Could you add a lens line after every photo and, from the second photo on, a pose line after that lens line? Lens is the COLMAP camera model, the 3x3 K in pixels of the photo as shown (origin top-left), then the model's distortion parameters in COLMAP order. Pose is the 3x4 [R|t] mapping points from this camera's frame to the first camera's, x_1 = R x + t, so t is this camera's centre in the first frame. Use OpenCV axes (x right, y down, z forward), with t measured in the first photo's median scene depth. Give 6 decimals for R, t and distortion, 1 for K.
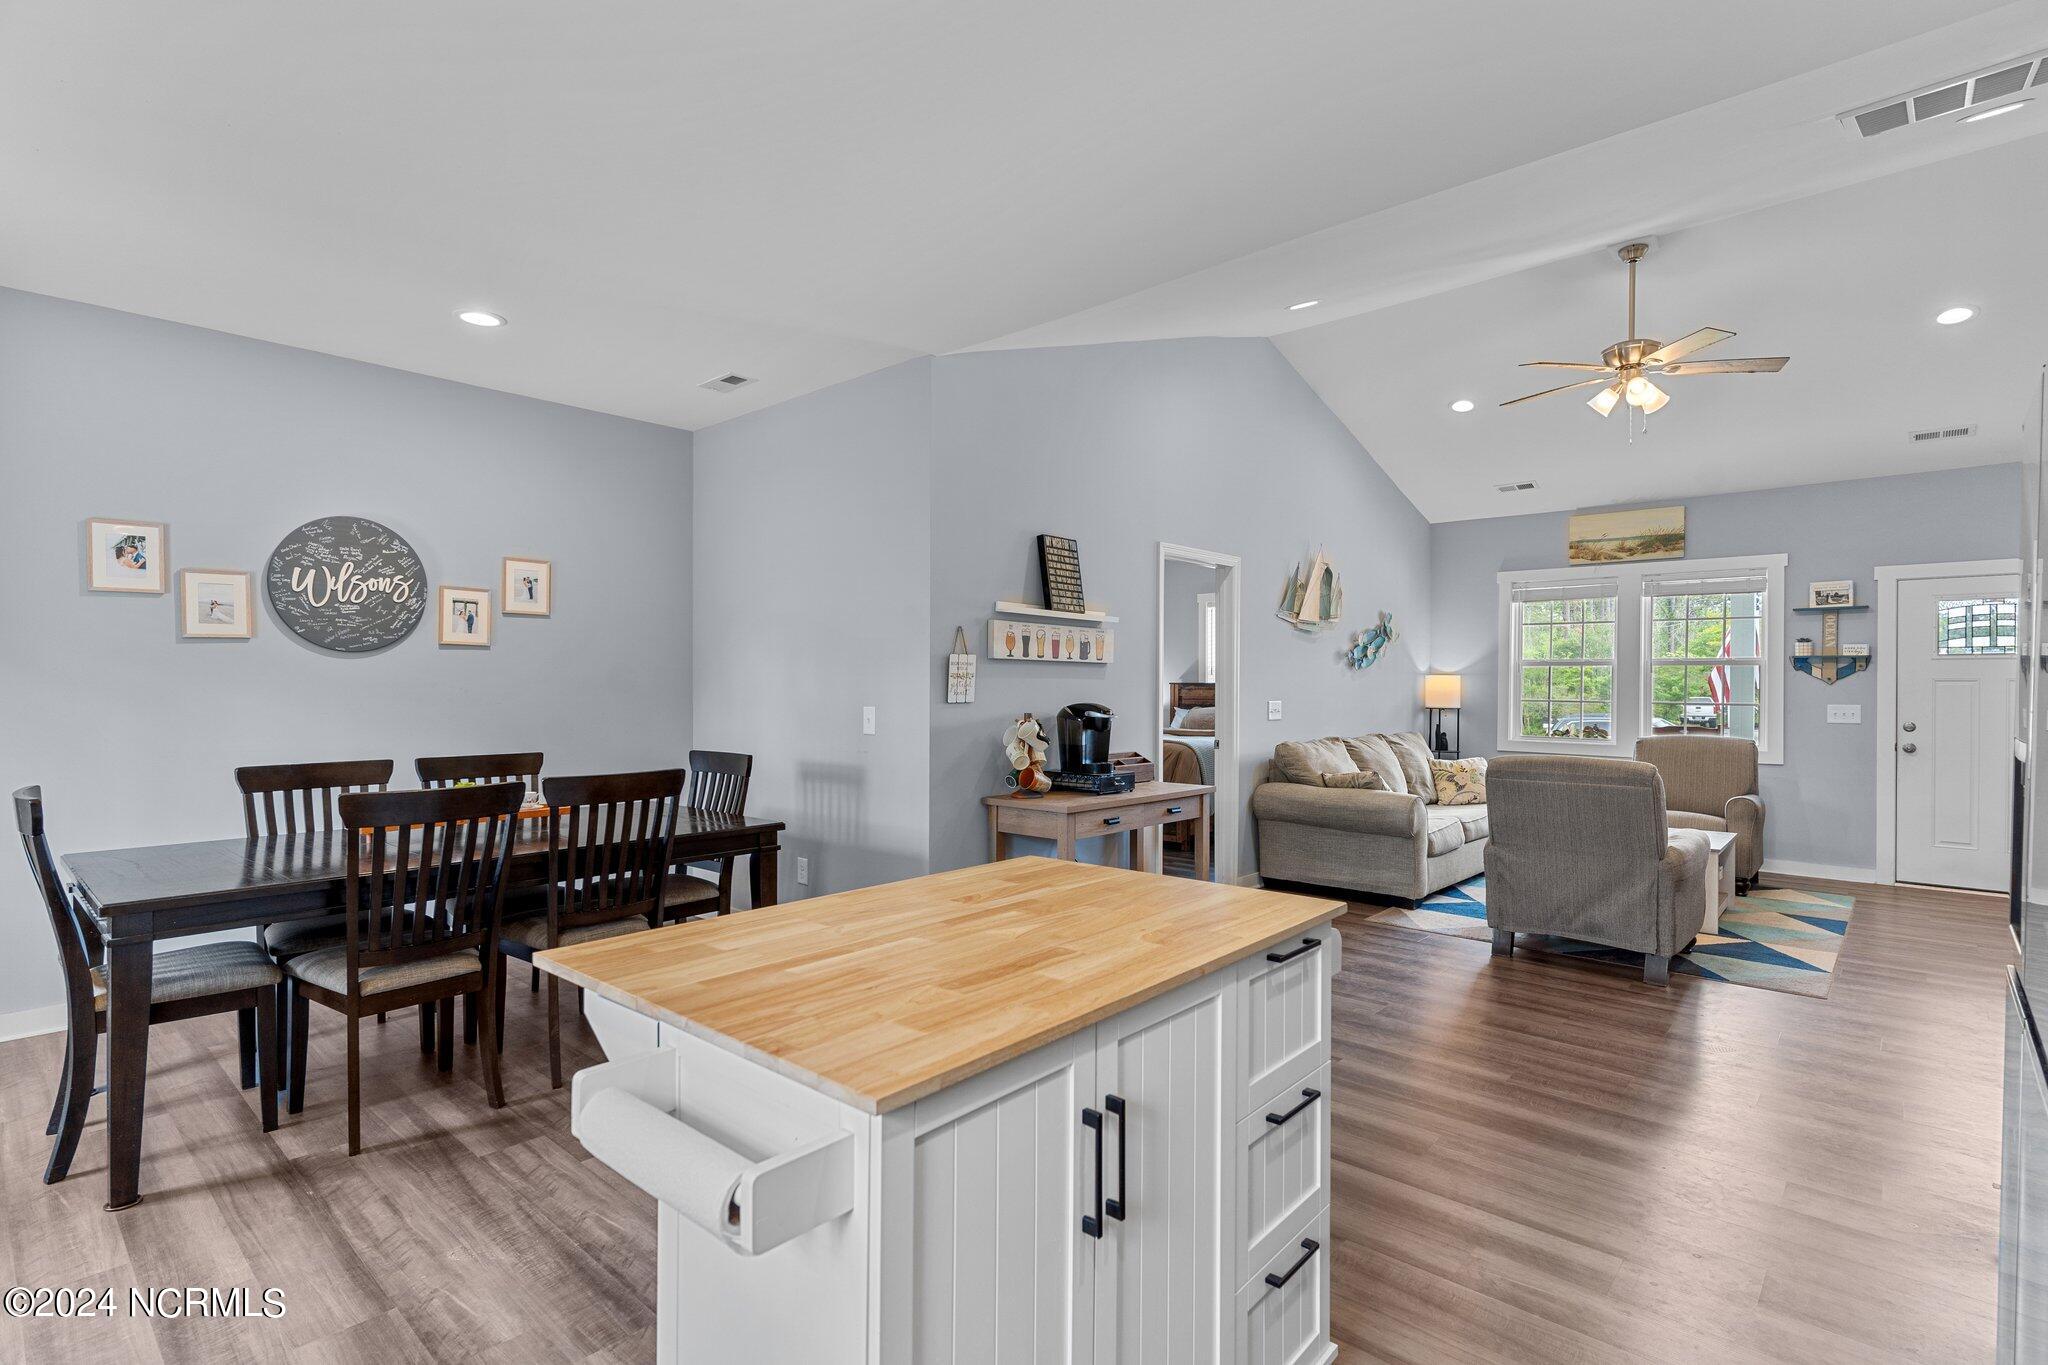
lens RADIAL K [[976.4, 0, 1015.3], [0, 976.4, 685.3], [0, 0, 1]] dist [0.001871, 0.000022]
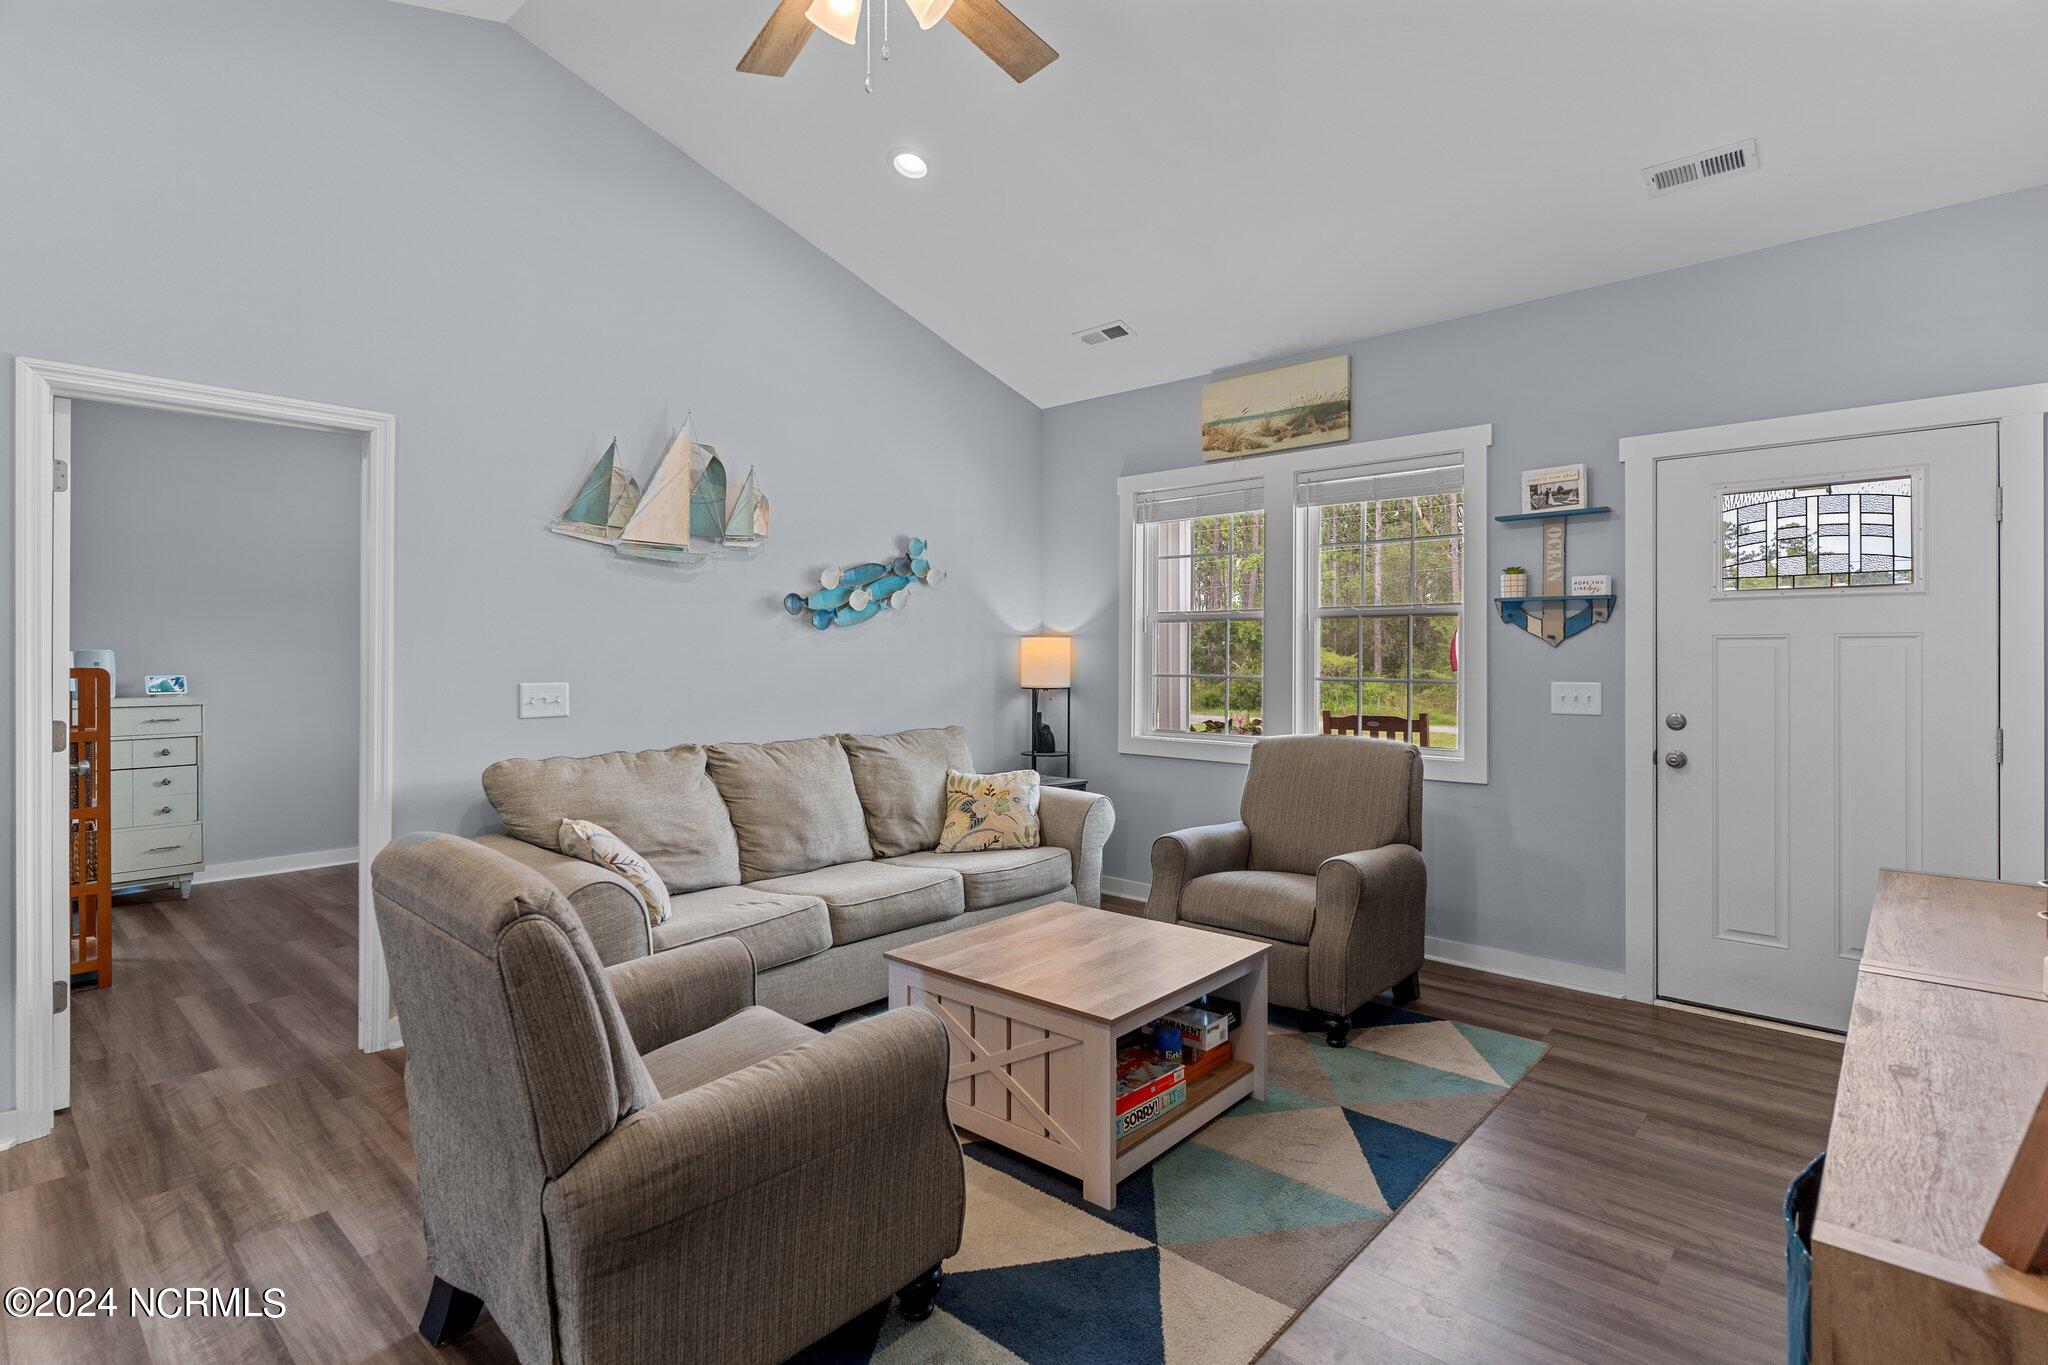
lens RADIAL K [[986.2, 0, 1019.1], [0, 986.2, 653.1], [0, 0, 1]] dist [0.002385, -0.000165]
pose [[0.999975, -0.006955, 0.001419, 0.519397], [0.006959, 0.999972, -0.002876, 0.002433], [-0.001399, 0.002885, 0.999995, 0.421121]]
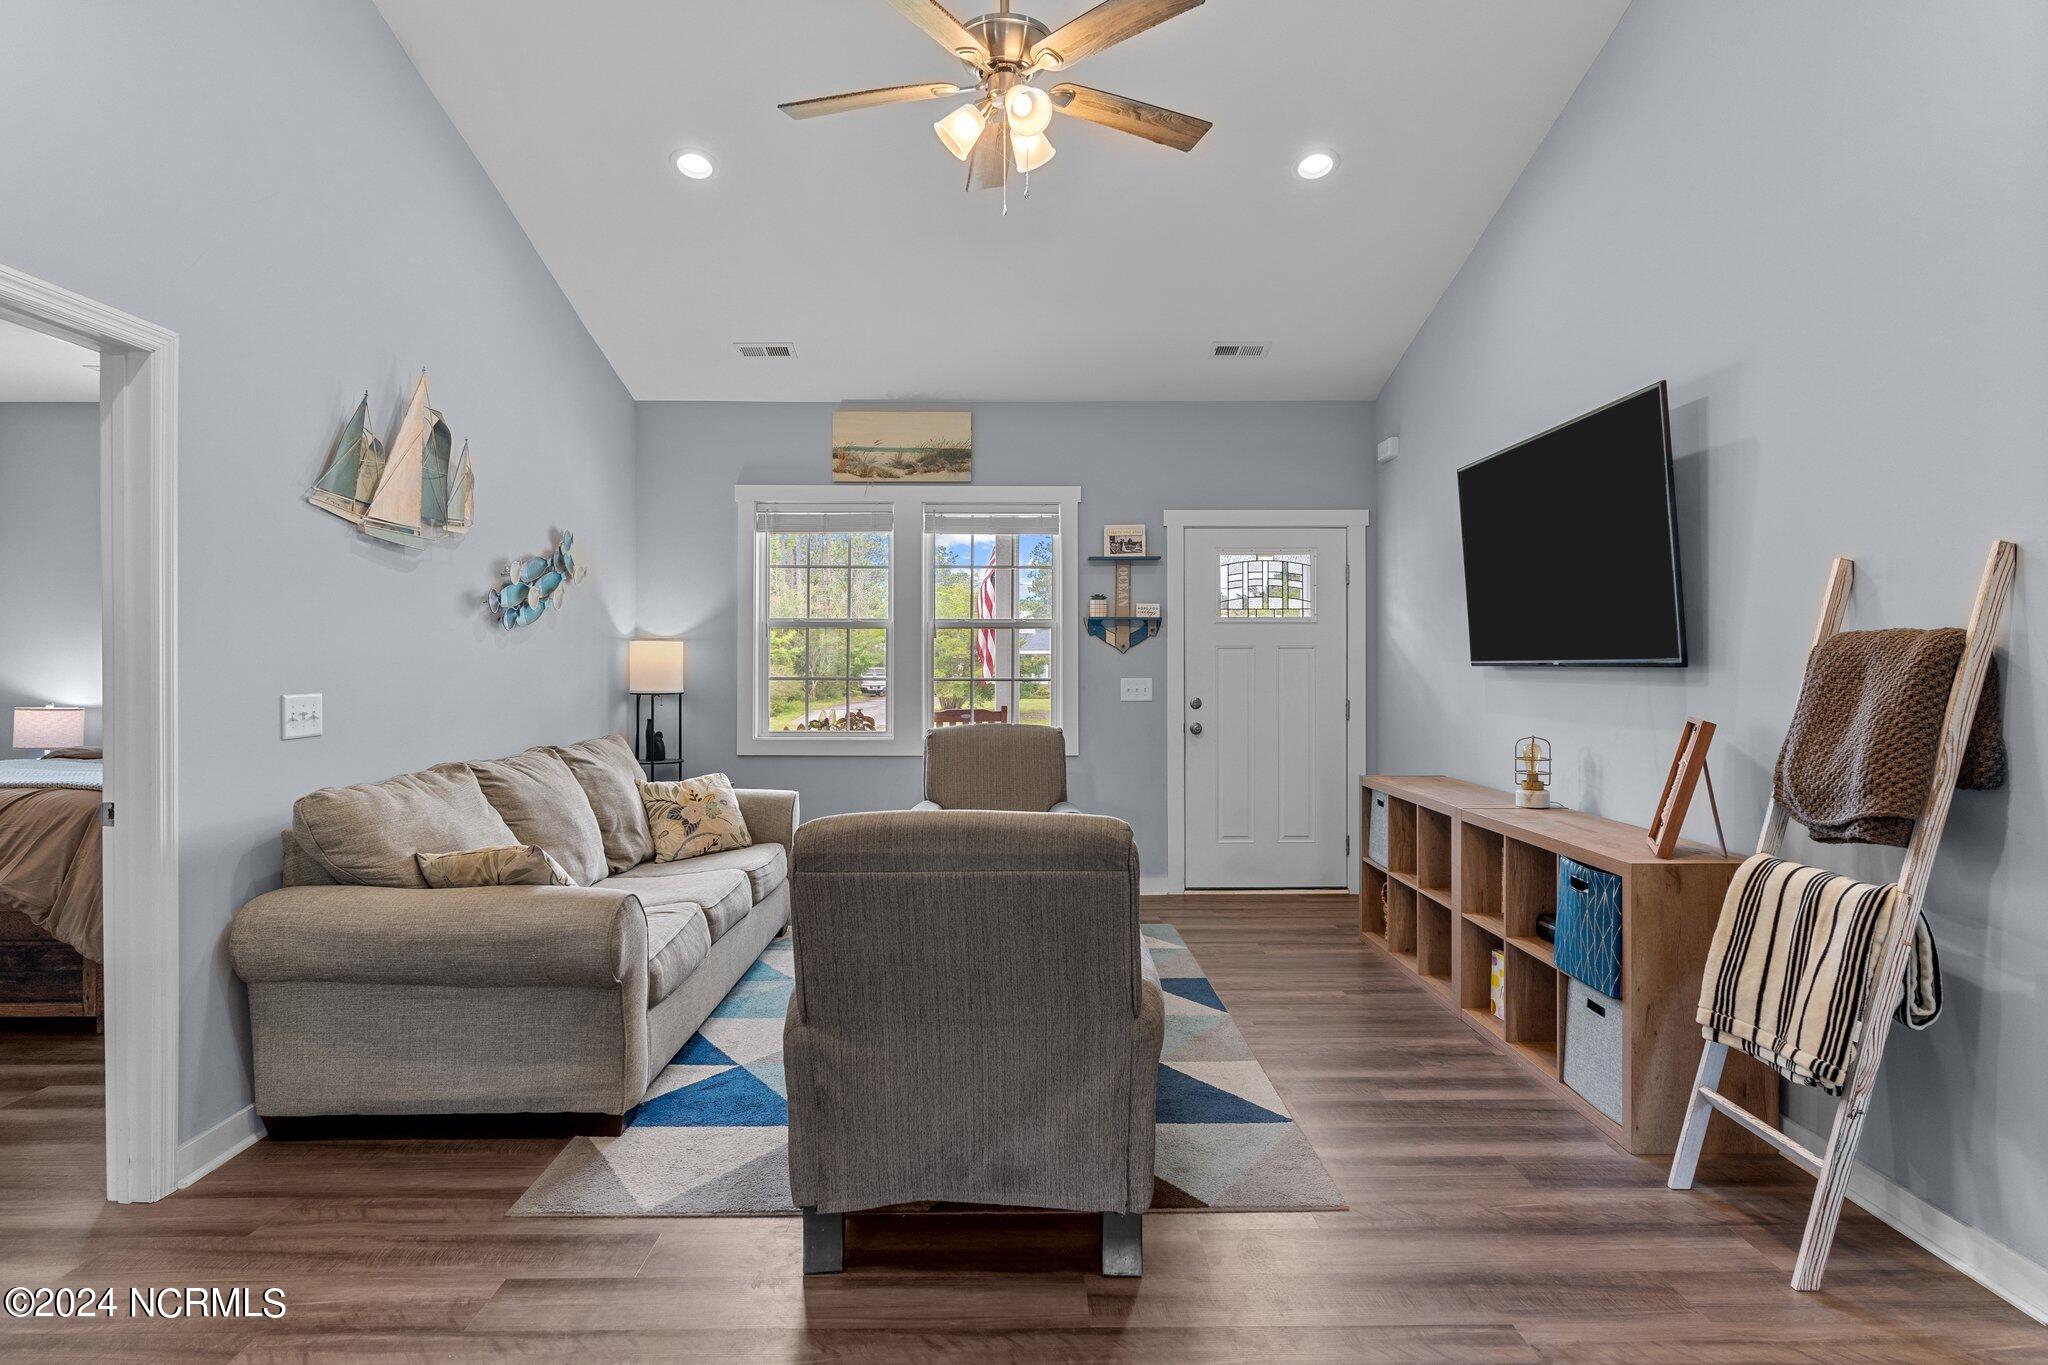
lens RADIAL K [[1081.5, 0, 1017.1], [0, 1081.5, 666.1], [0, 0, 1]] dist [0.002058, 0.000717]
pose [[0.730917, -0.010999, 0.682378, 0.163237], [0.006231, 0.999936, 0.009444, 0.000840], [-0.682438, -0.002651, 0.730939, 0.411328]]
